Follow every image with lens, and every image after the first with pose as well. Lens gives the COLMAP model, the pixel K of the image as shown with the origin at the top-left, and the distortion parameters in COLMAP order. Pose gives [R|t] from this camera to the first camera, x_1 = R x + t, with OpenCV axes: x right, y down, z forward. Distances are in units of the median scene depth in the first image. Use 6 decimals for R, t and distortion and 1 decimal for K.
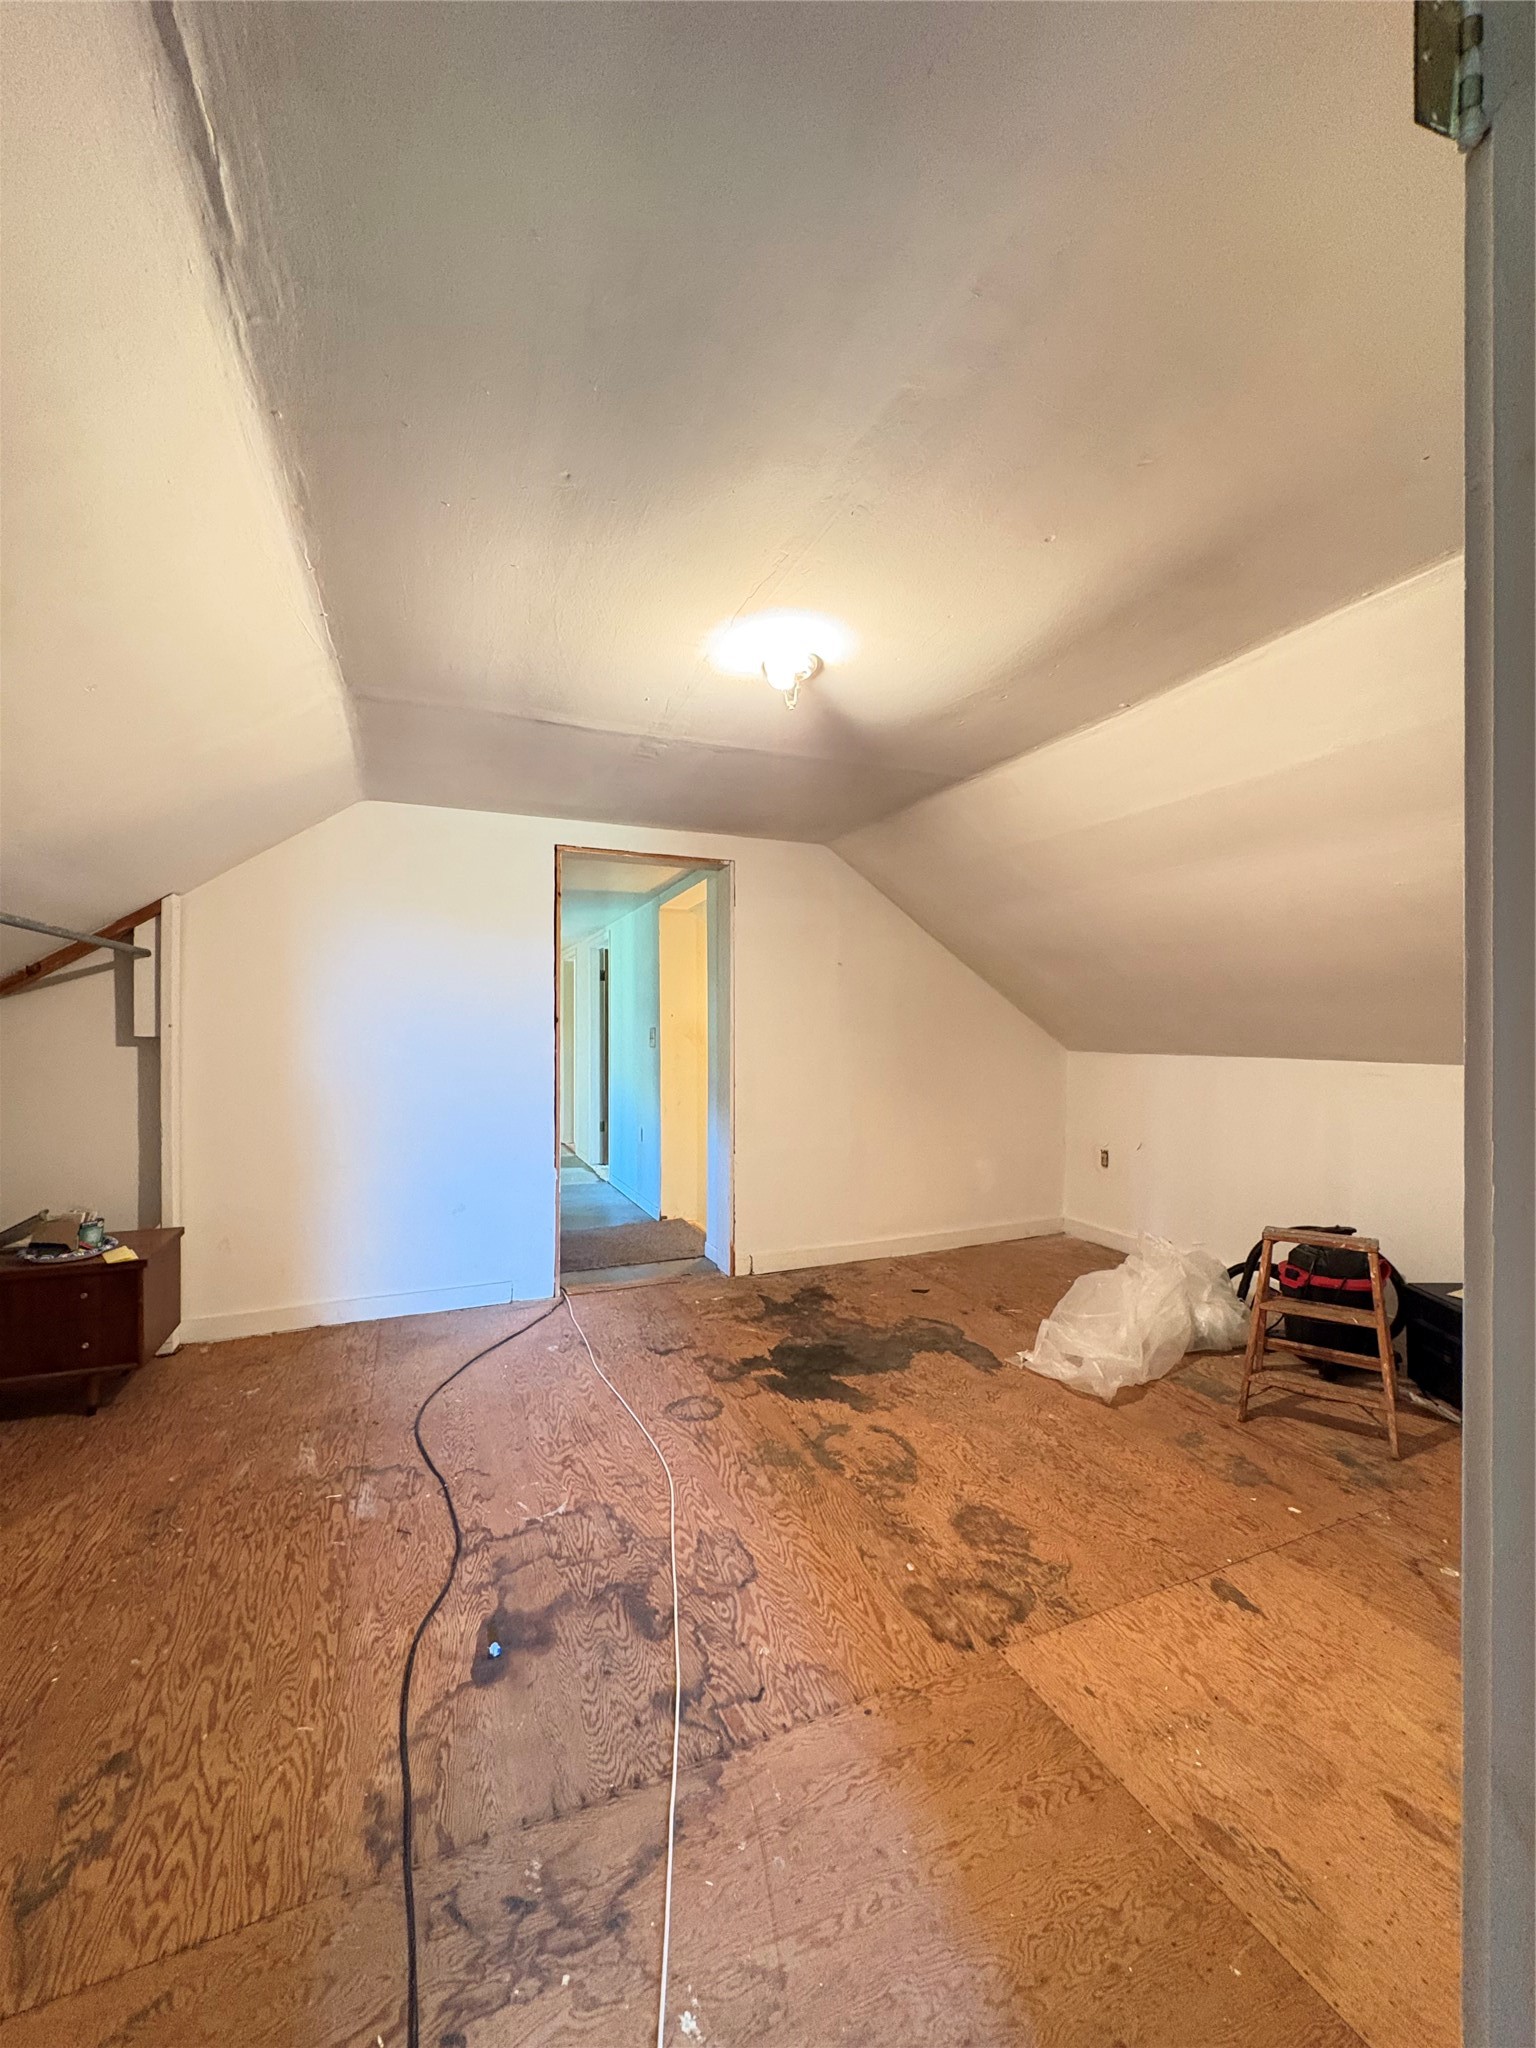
lens RADIAL K [[822.8, 0, 765.1], [0, 822.8, 1026.0], [0, 0, 1]] dist [-0.000943, -0.000146]
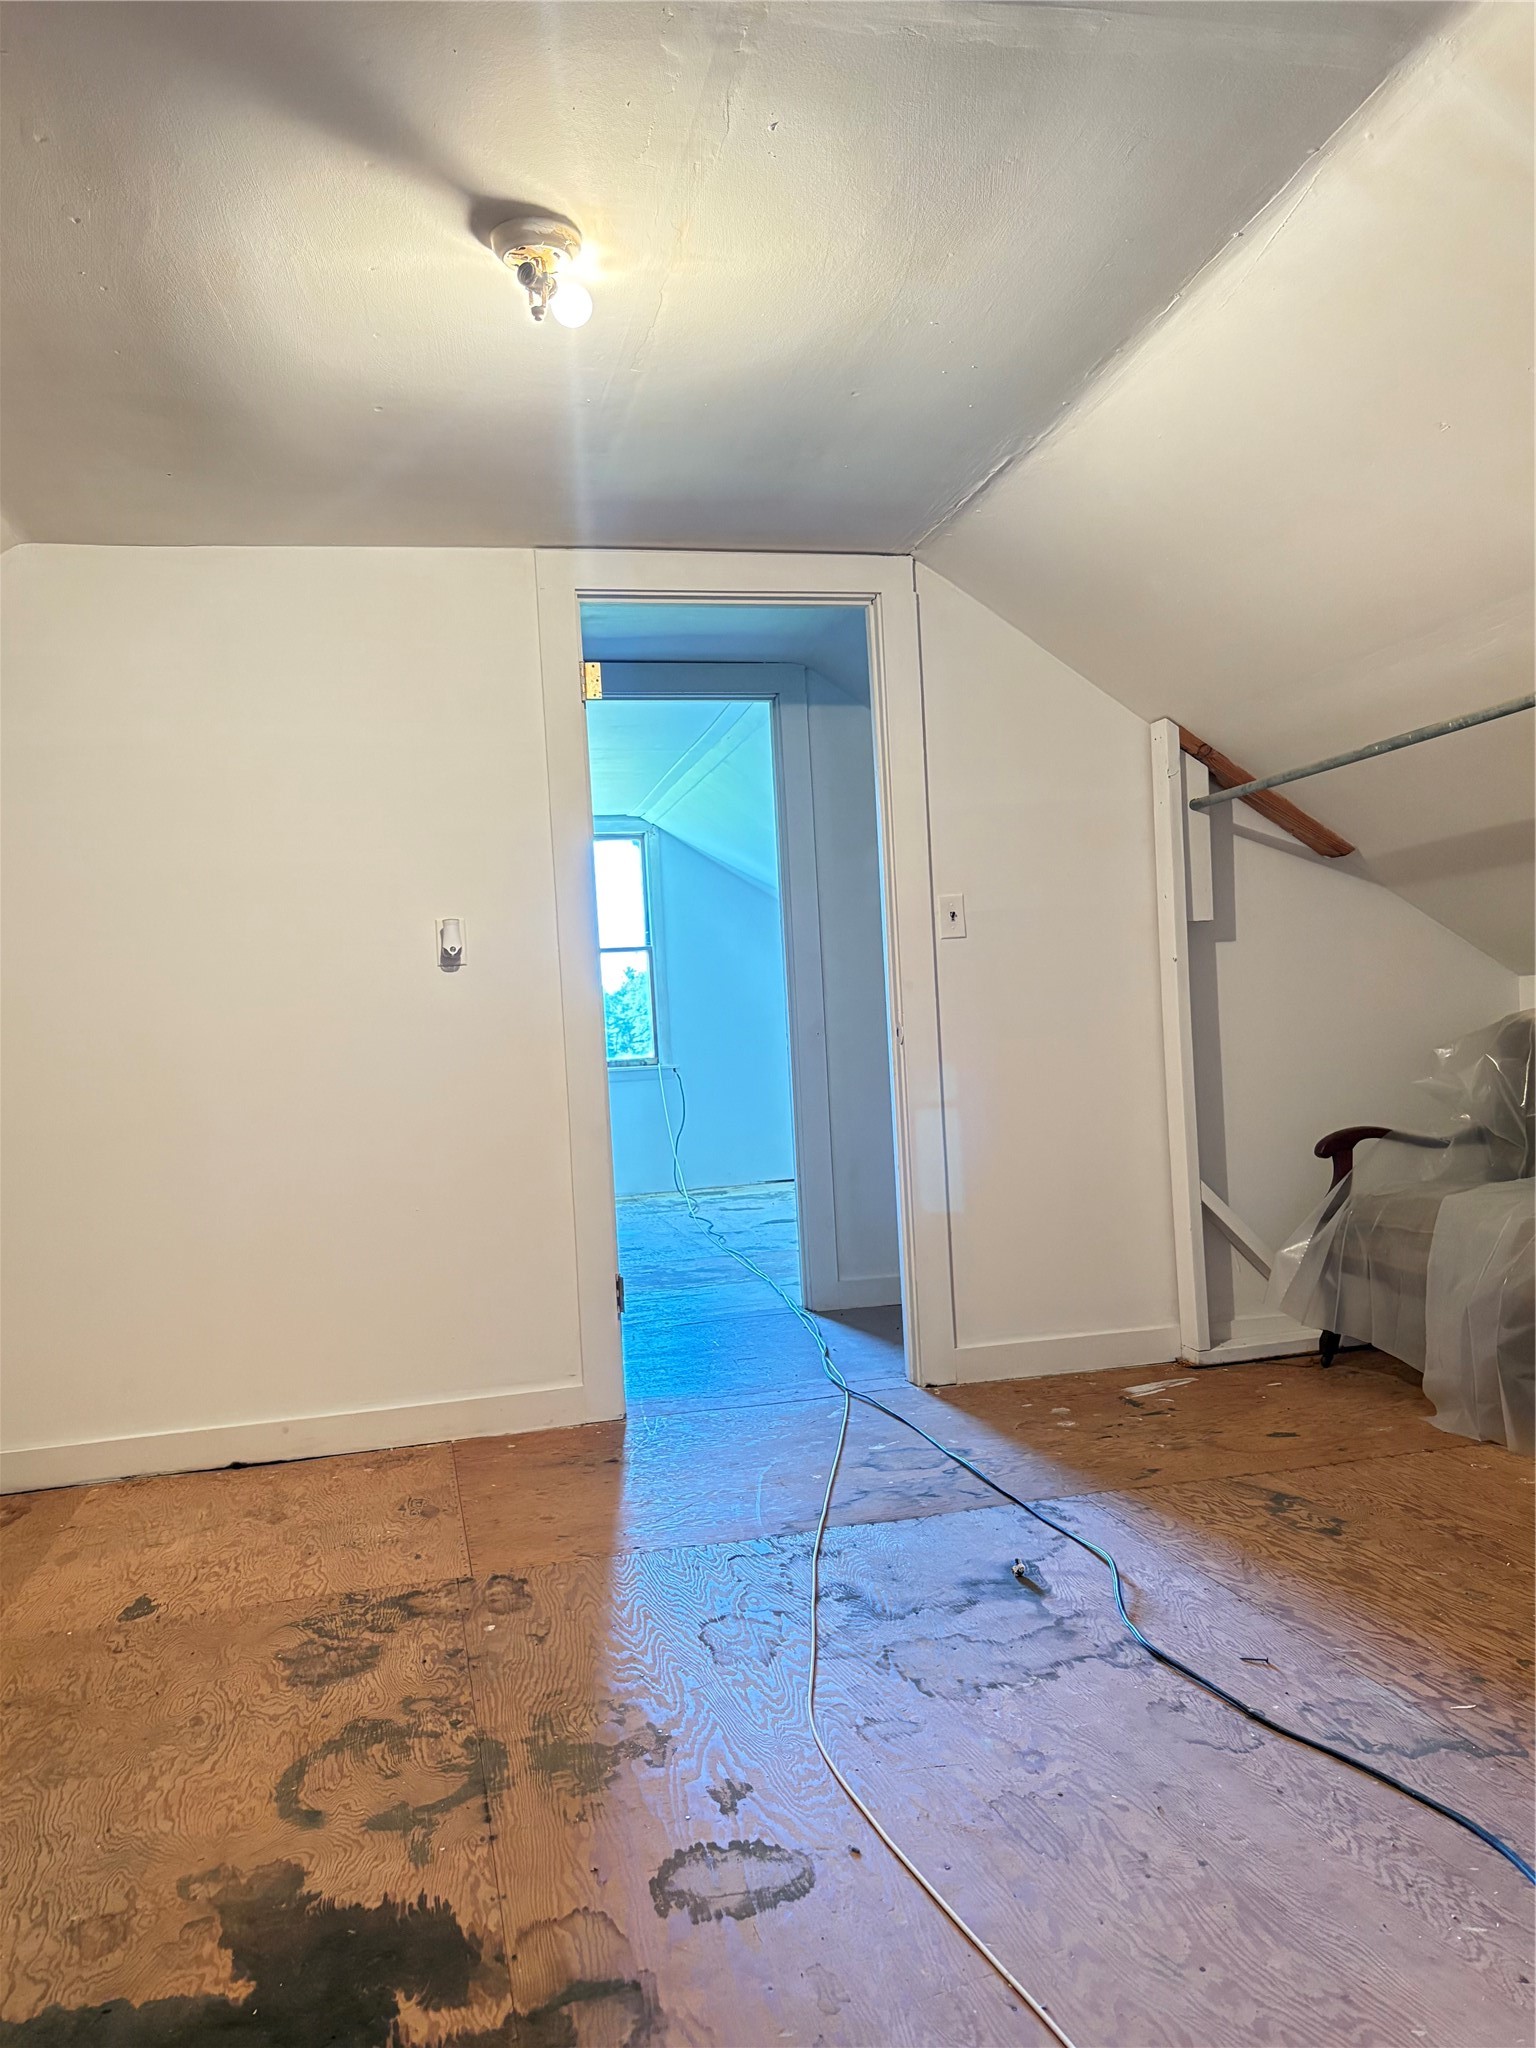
lens RADIAL K [[1610.1, 0, 770.7], [0, 1610.1, 1025.2], [0, 0, 1]] dist [0.000958, 0.000668]
pose [[-0.984440, 0.053756, 0.167299, -0.301758], [0.053547, 0.998549, -0.005764, 0.135097], [-0.167366, 0.003285, -0.985889, 2.137155]]
